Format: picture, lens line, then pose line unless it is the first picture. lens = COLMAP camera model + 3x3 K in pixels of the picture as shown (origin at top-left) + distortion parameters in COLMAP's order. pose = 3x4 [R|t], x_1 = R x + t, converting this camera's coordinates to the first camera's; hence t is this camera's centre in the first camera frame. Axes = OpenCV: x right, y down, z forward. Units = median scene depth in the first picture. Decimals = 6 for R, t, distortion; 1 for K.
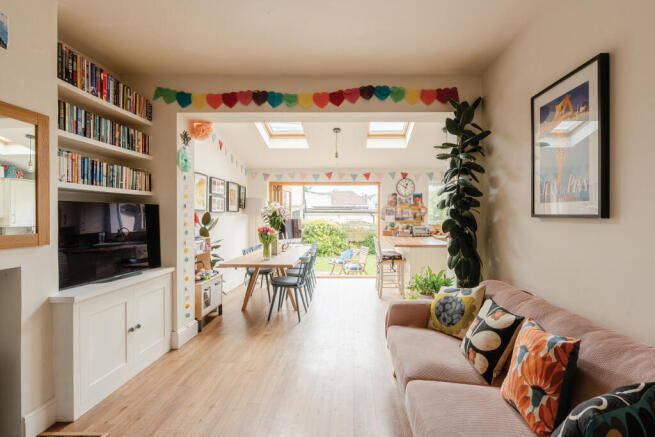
lens RADIAL K [[322.4, 0, 330.5], [0, 322.4, 216.3], [0, 0, 1]] dist [-0.017457, -0.001435]
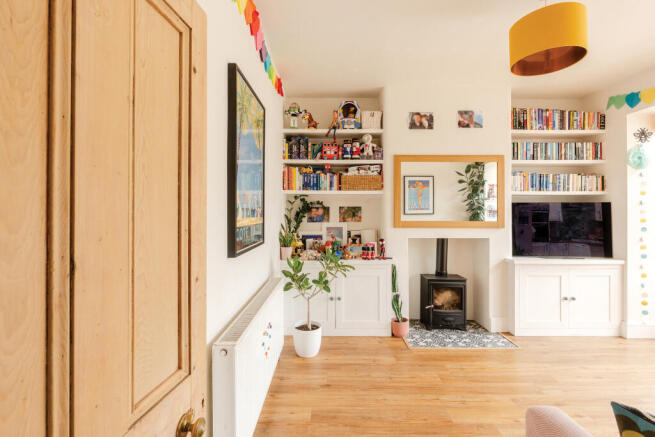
lens RADIAL K [[322.4, 0, 327.8], [0, 322.4, 212.8], [0, 0, 1]] dist [-0.017457, -0.001435]
pose [[0.003254, 0.009508, -0.999950, 0.665176], [-0.004705, 0.999944, 0.009493, -0.006186], [0.999984, 0.004674, 0.003299, 0.014641]]
